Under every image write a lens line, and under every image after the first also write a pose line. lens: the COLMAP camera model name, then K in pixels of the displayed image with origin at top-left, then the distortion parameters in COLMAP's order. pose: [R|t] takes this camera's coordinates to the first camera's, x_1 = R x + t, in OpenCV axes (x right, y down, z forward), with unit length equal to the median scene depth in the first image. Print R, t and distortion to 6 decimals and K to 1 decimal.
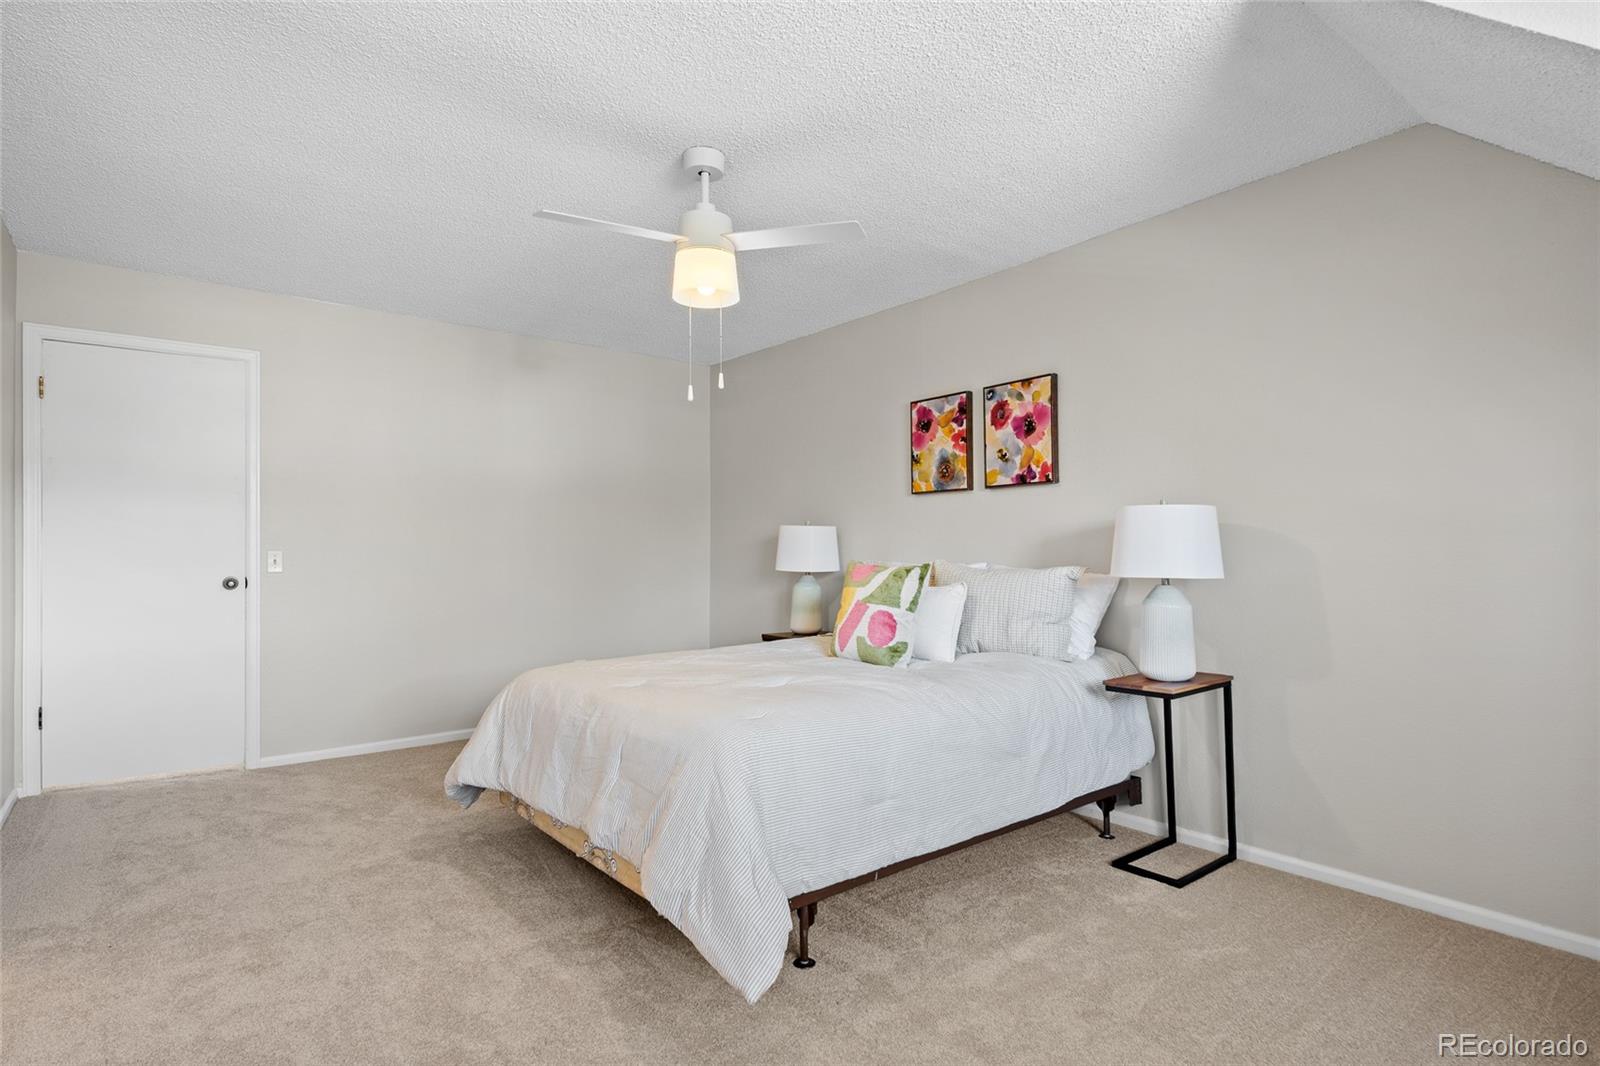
lens RADIAL K [[828.6, 0, 800.3], [0, 828.6, 546.6], [0, 0, 1]] dist [0.003545, 0.000352]
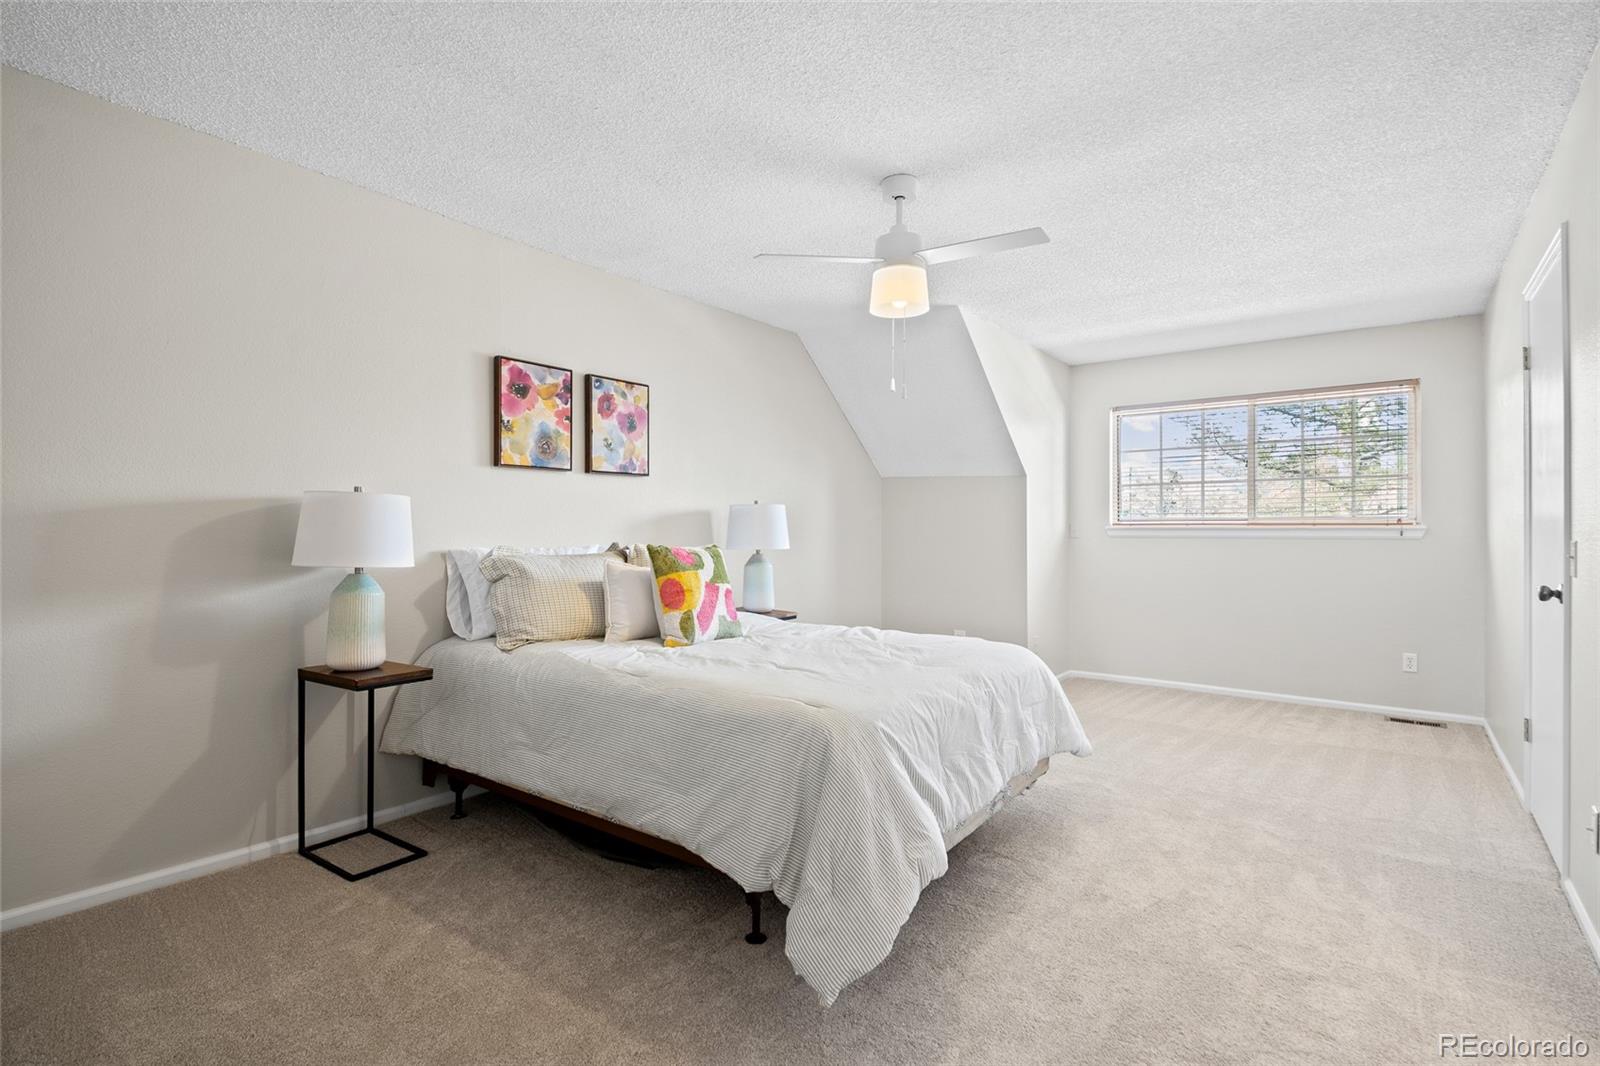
lens RADIAL K [[789.3, 0, 796.2], [0, 789.3, 518.7], [0, 0, 1]] dist [0.002492, 0.000325]
pose [[-0.277773, 0.020427, 0.960430, -0.782081], [-0.001953, 0.999760, -0.021828, 0.007877], [-0.960645, -0.007939, -0.277666, 1.022826]]
